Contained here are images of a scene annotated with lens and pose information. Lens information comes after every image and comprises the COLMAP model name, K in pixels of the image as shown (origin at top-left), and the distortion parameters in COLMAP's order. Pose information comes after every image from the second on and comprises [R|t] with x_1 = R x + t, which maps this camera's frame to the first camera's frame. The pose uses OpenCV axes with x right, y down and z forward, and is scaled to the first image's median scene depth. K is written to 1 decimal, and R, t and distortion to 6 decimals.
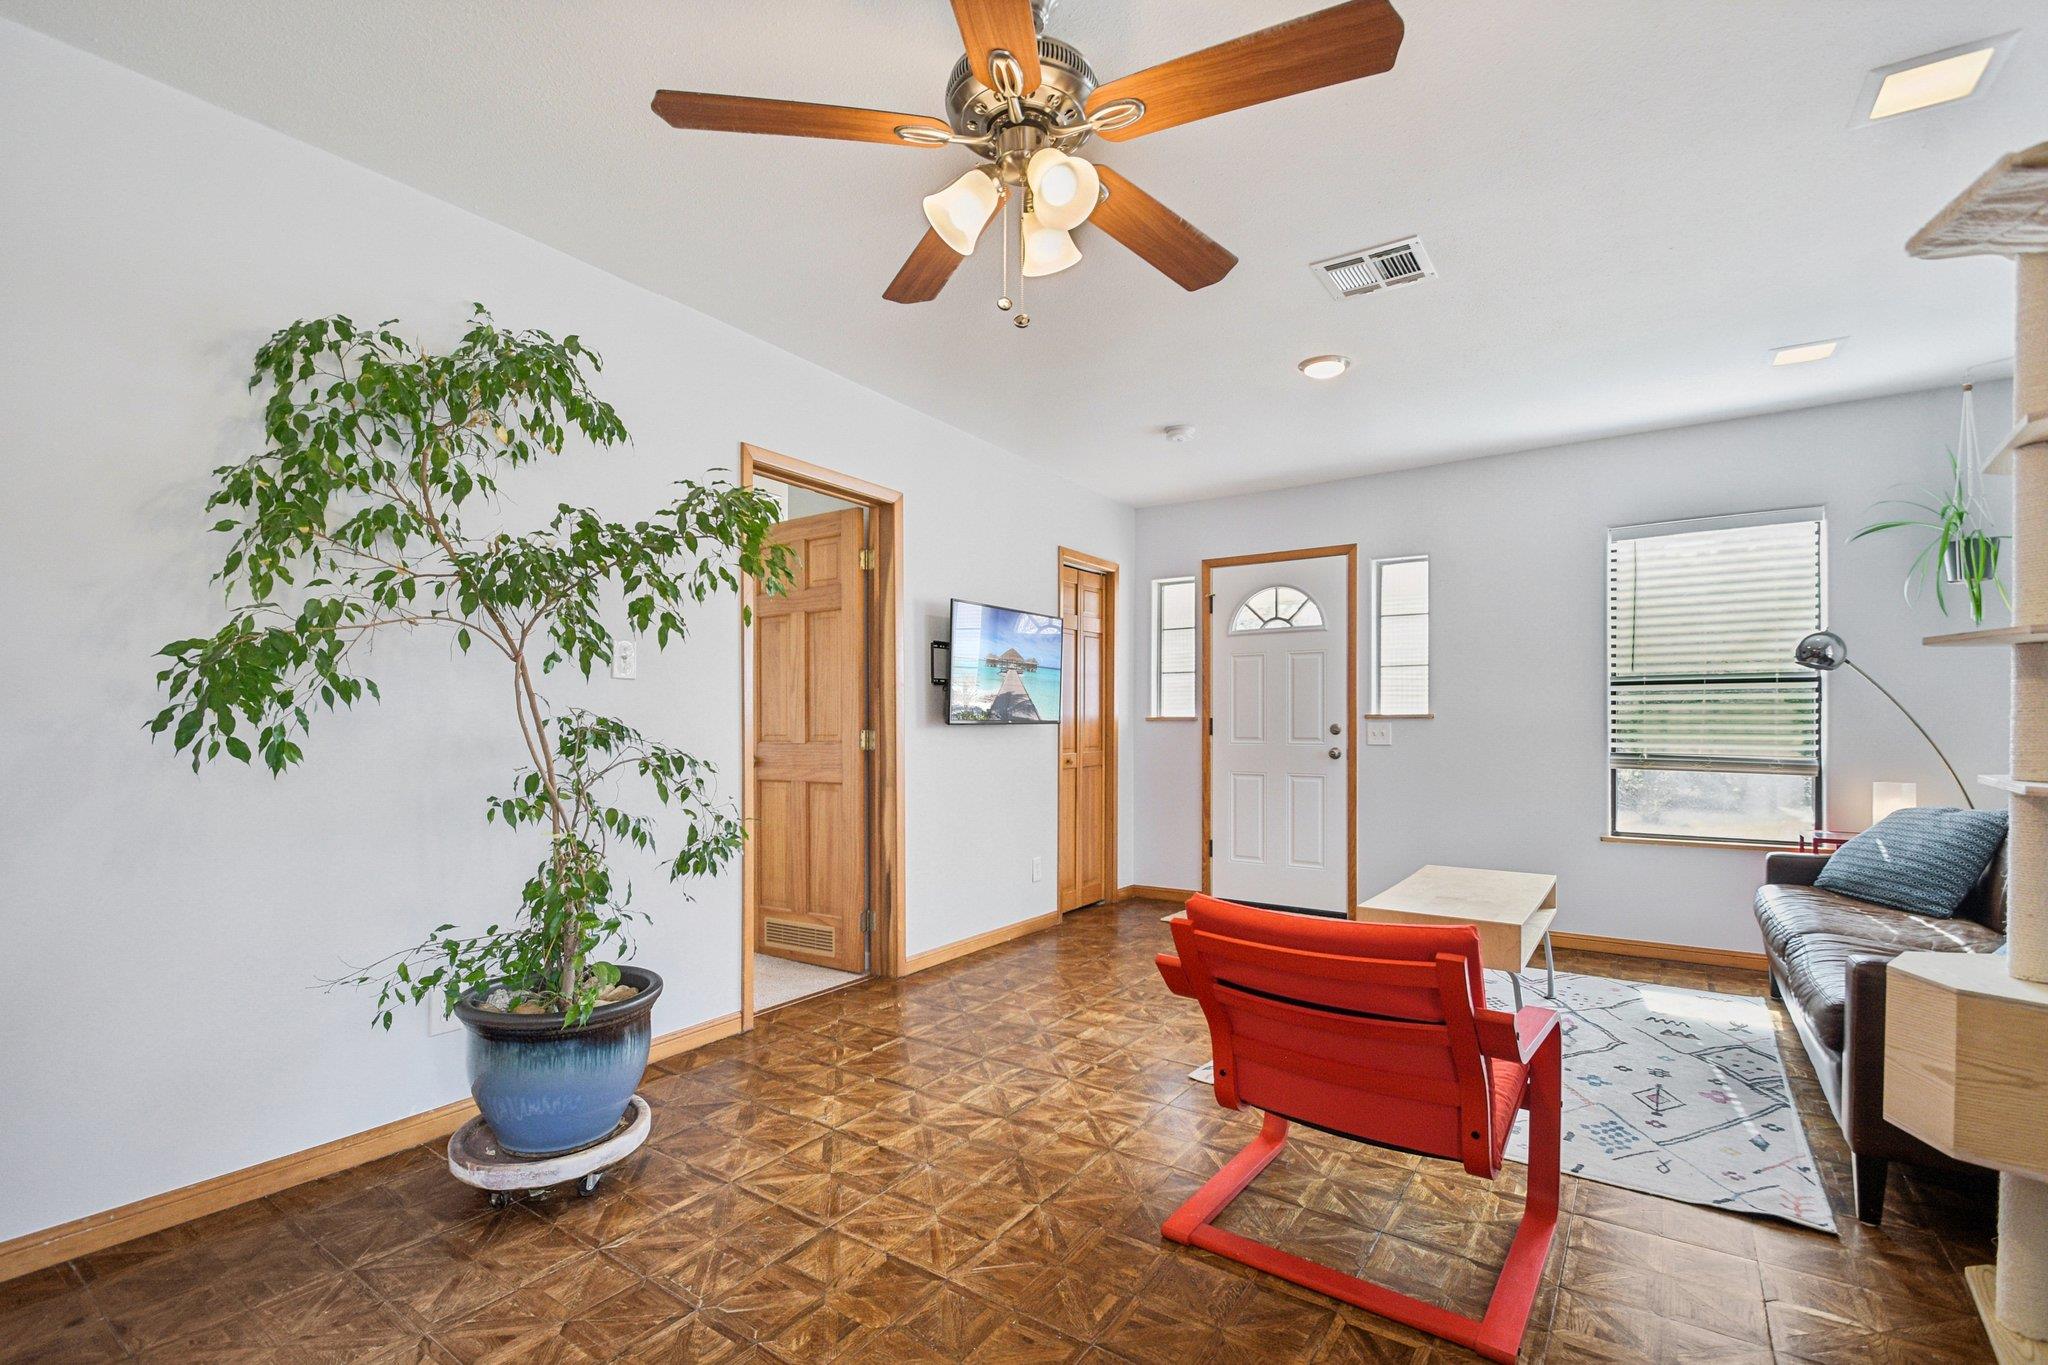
lens RADIAL K [[923.3, 0, 1022.9], [0, 923.3, 735.1], [0, 0, 1]] dist [0.026875, -0.020379]
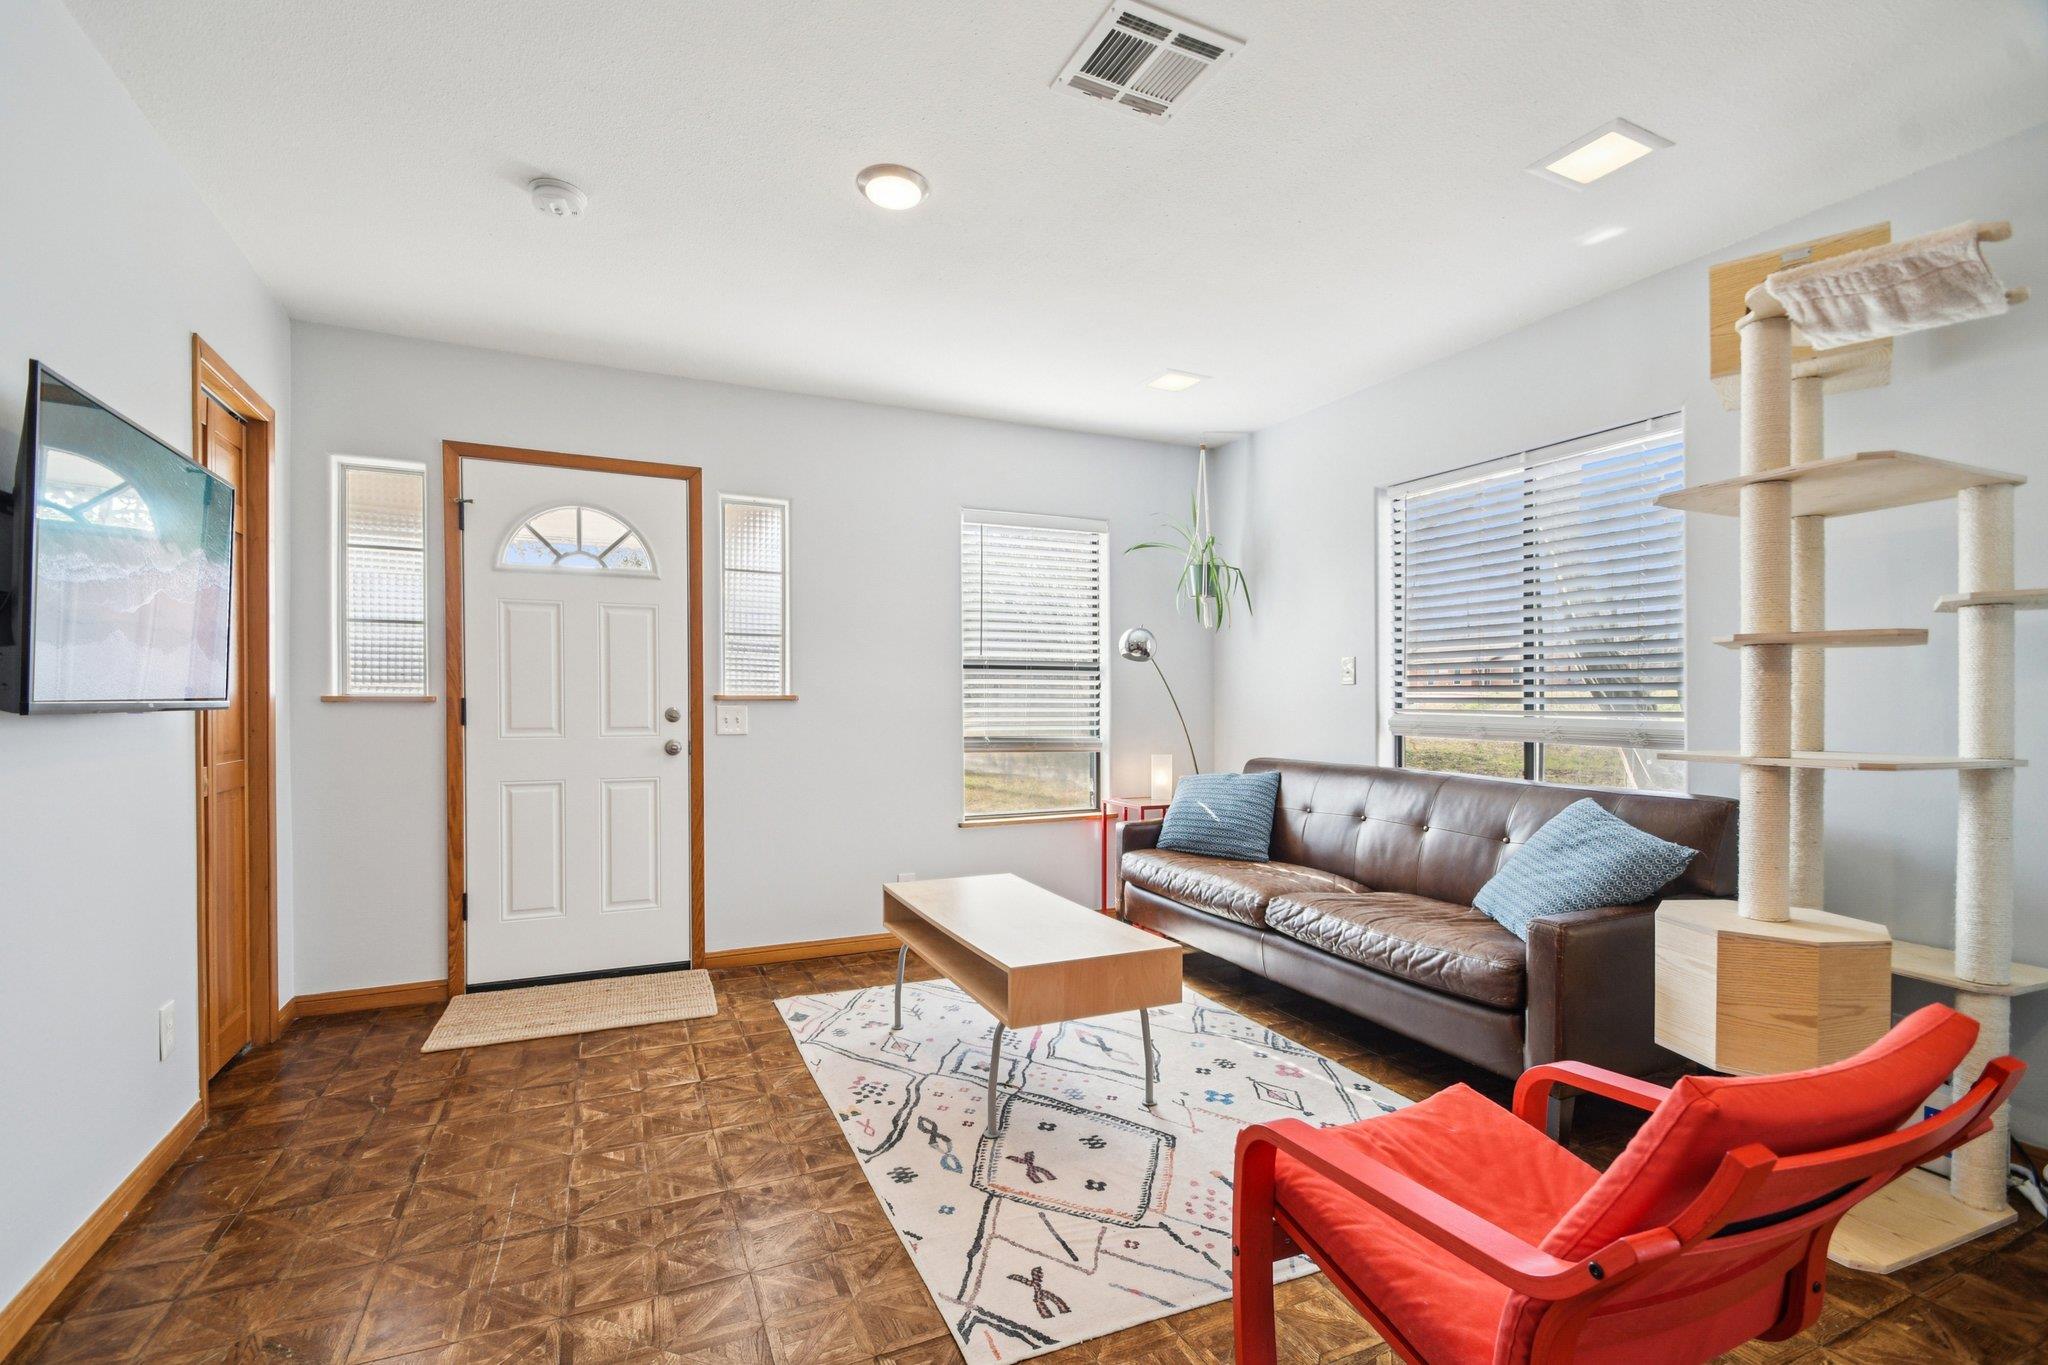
lens RADIAL K [[908.5, 0, 1013.9], [0, 908.5, 713.1], [0, 0, 1]] dist [0.019103, -0.017944]
pose [[0.514742, -0.007394, 0.857313, -0.146476], [0.009650, 0.999949, 0.002830, -0.006980], [-0.857291, 0.006816, 0.514788, 0.402448]]
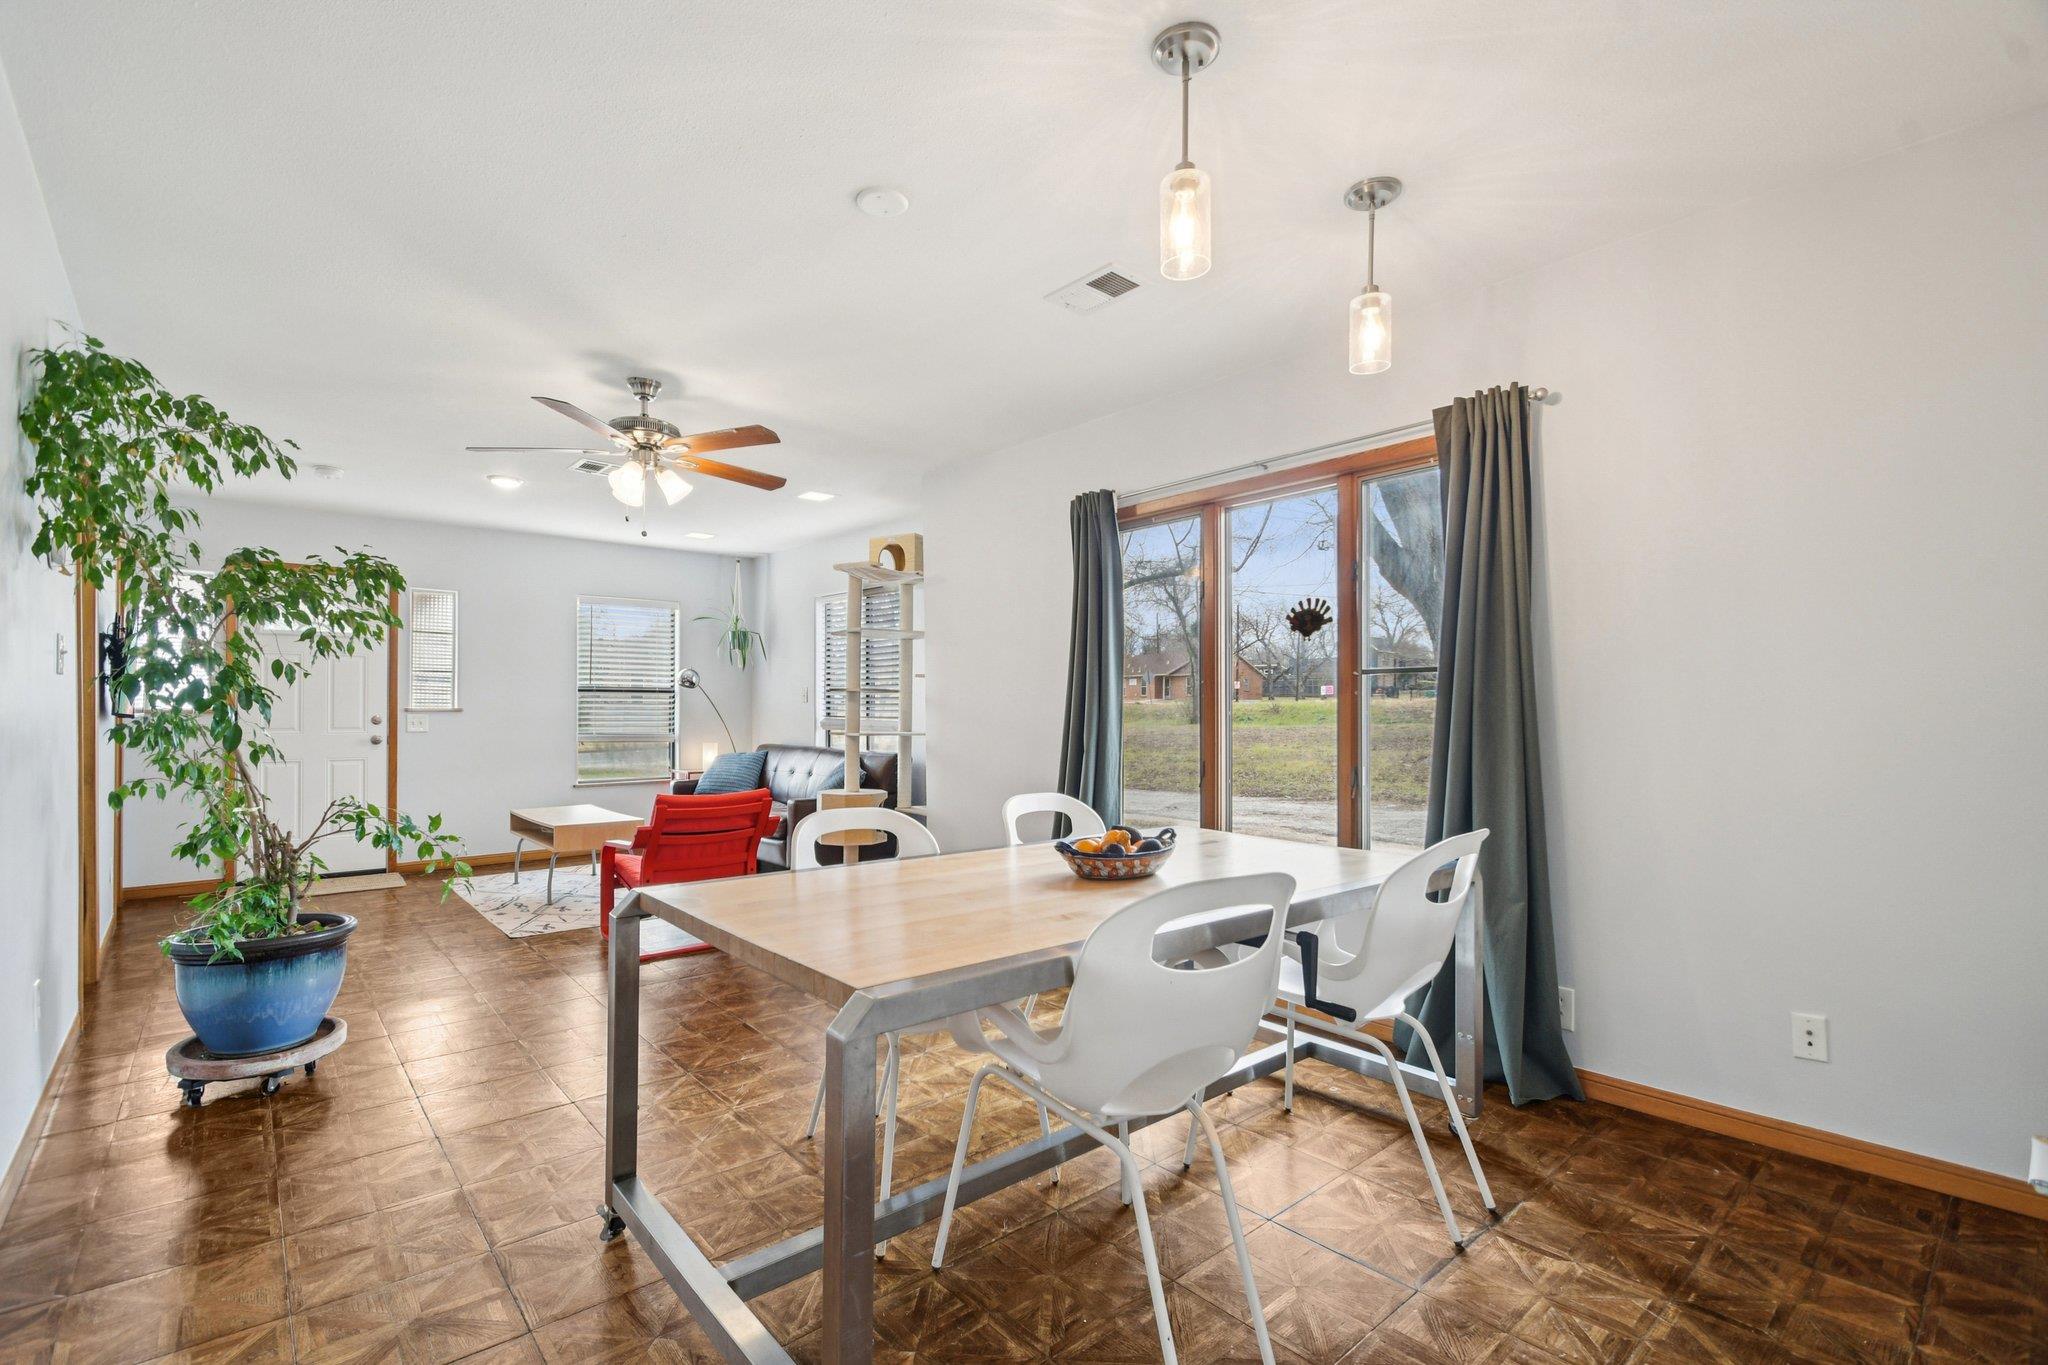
lens RADIAL K [[917.9, 0, 1012.3], [0, 917.9, 704.2], [0, 0, 1]] dist [0.037974, -0.028287]
pose [[0.259245, 0.011376, 0.965745, -0.642088], [0.013104, 0.999797, -0.015294, 0.002824], [-0.965723, 0.016620, 0.259043, -0.132022]]
